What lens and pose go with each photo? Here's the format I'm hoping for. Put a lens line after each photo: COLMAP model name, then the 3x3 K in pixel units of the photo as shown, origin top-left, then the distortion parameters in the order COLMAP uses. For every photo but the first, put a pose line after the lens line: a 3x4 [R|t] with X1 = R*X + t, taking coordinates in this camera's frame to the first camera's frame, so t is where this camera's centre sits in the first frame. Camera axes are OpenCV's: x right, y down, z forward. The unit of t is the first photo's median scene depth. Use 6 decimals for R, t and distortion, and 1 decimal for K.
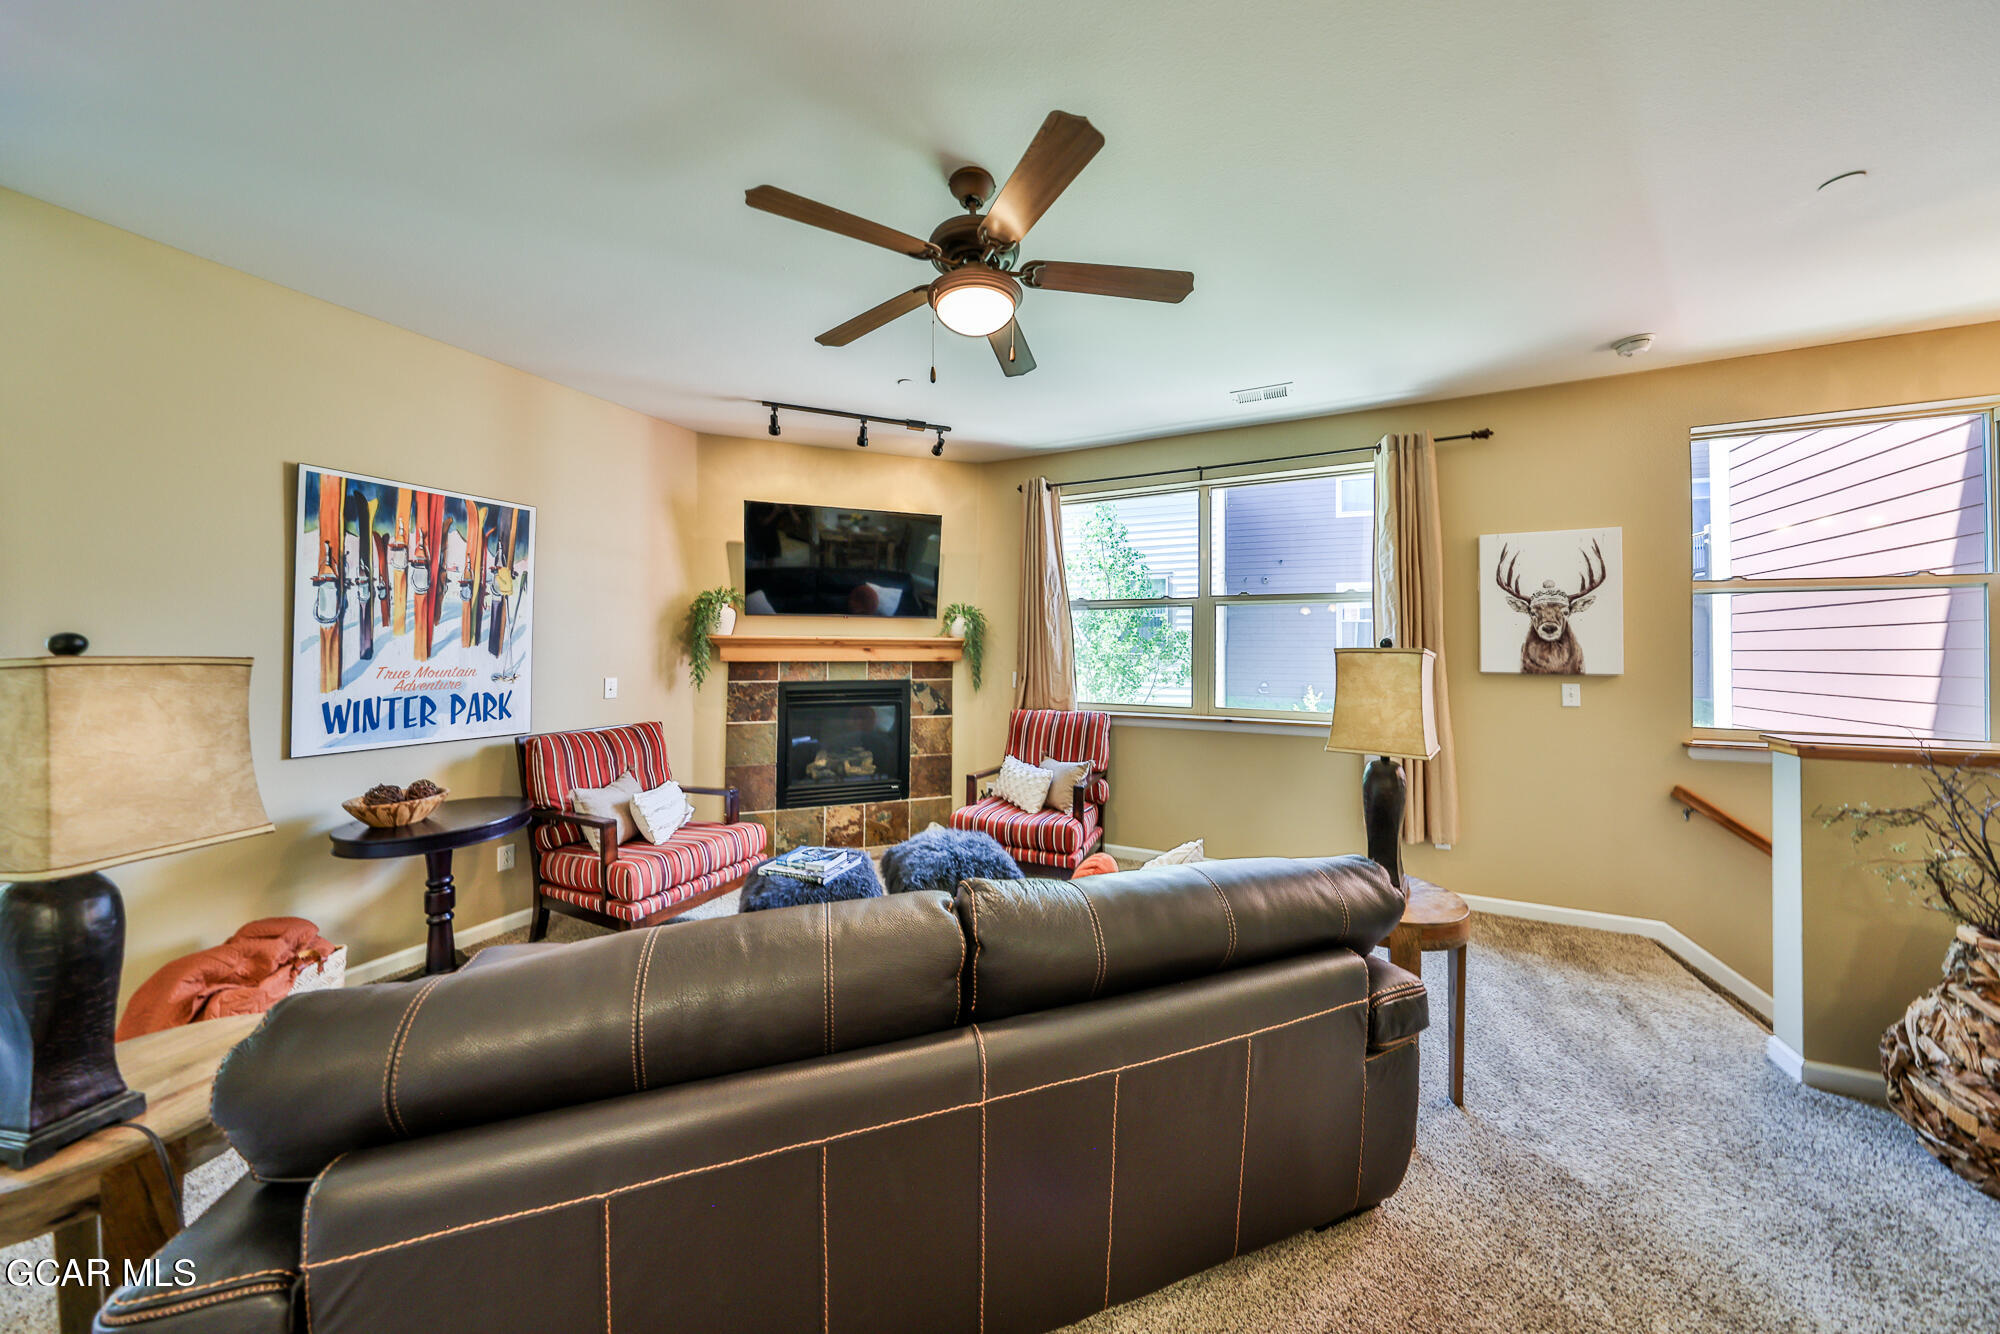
lens RADIAL K [[623.9, 0, 983.1], [0, 623.9, 635.2], [0, 0, 1]] dist [-0.004740, 0.000192]
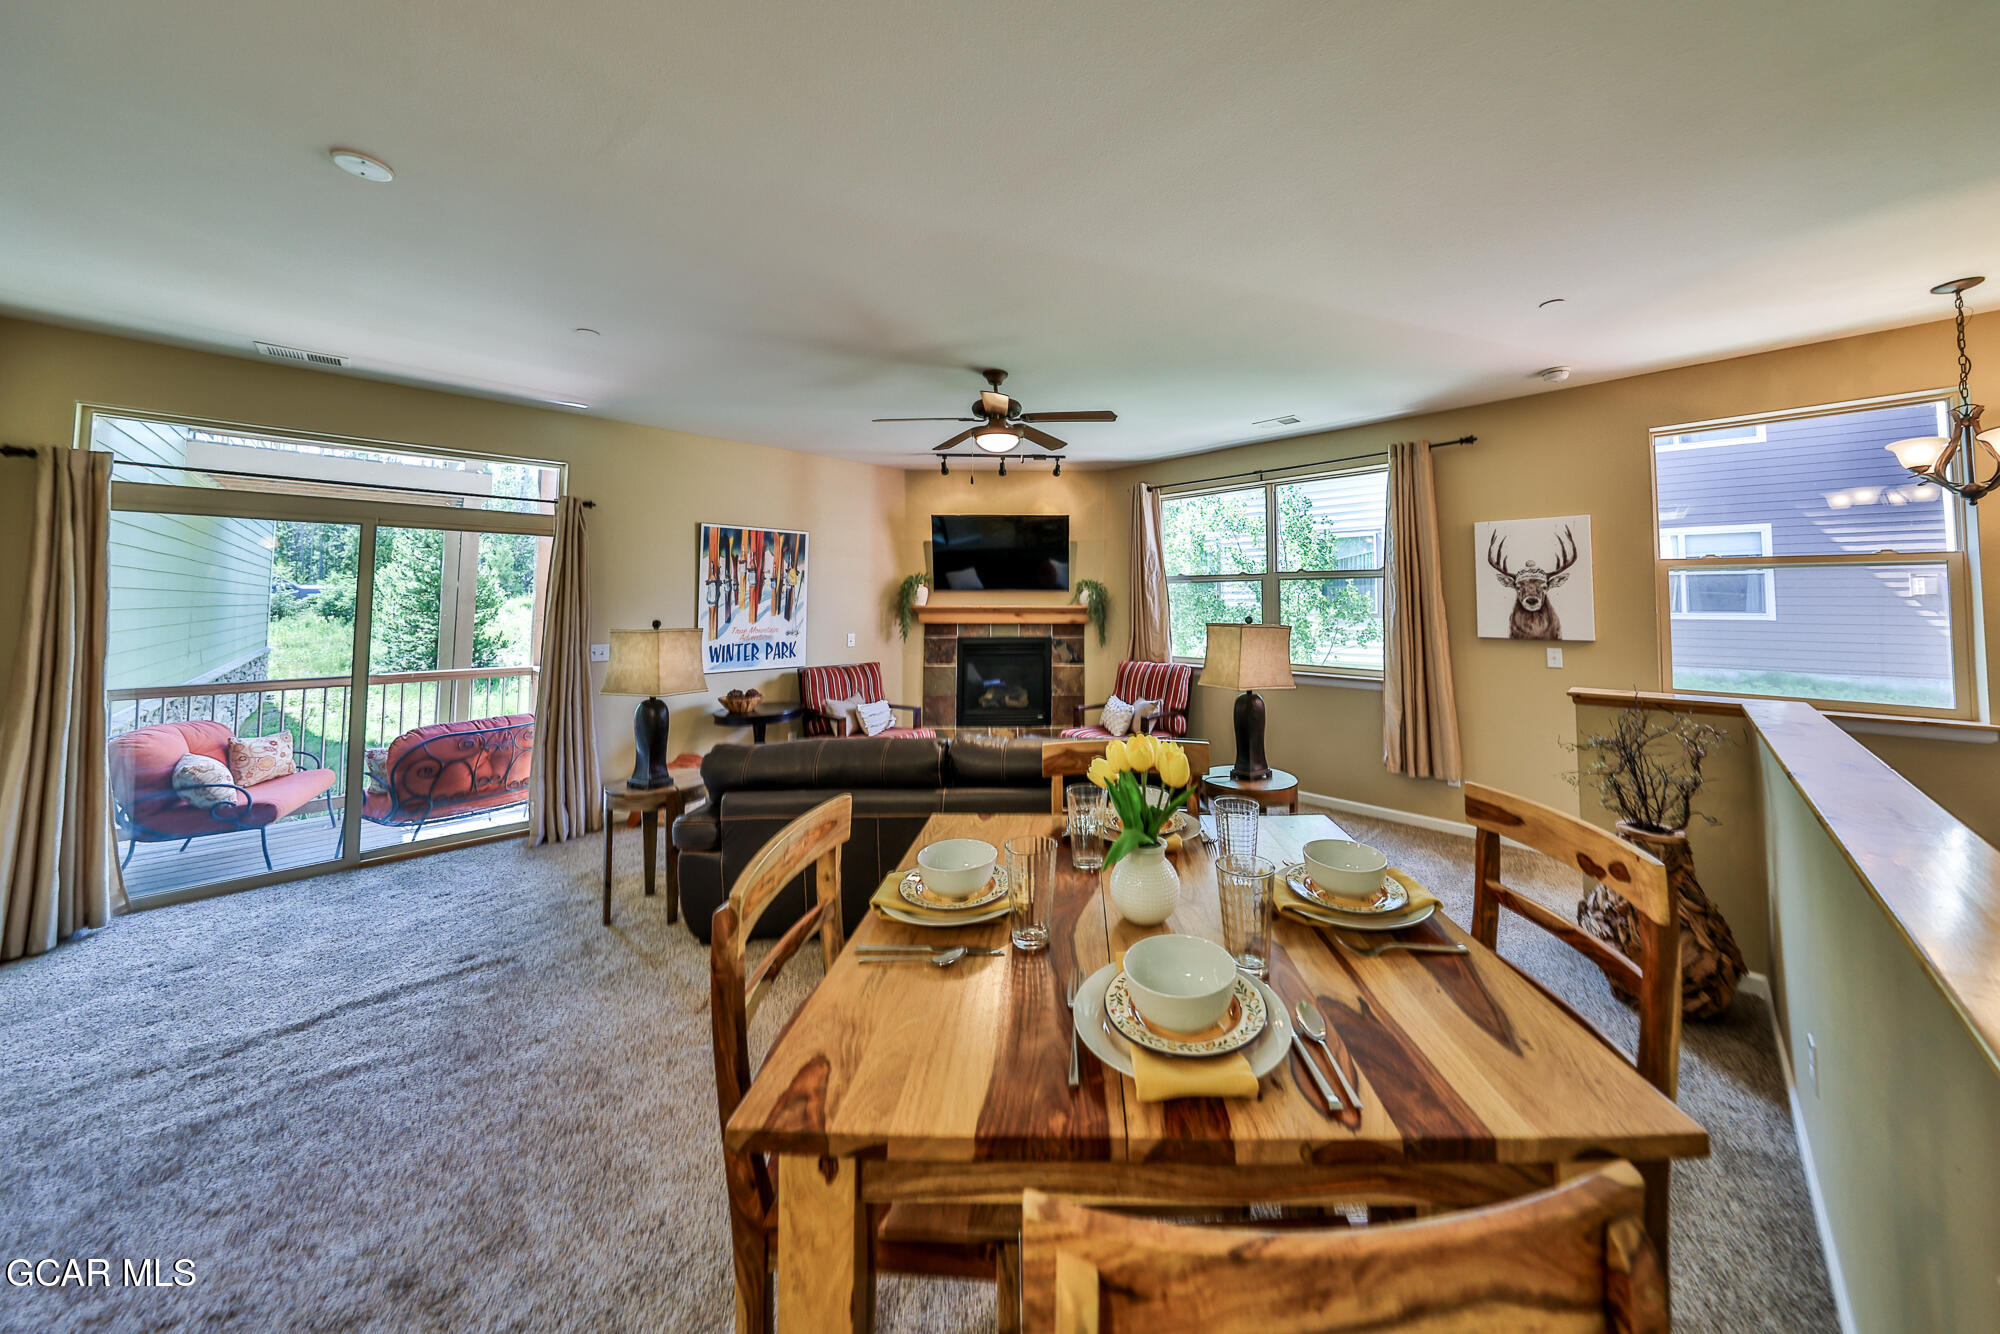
lens RADIAL K [[623.9, 0, 1044.7], [0, 623.9, 572.5], [0, 0, 1]] dist [-0.004740, 0.000192]
pose [[0.955968, -0.018070, -0.292913, 0.344012], [0.009874, 0.999518, -0.029435, -0.036215], [0.293303, 0.025246, 0.955686, -0.378693]]
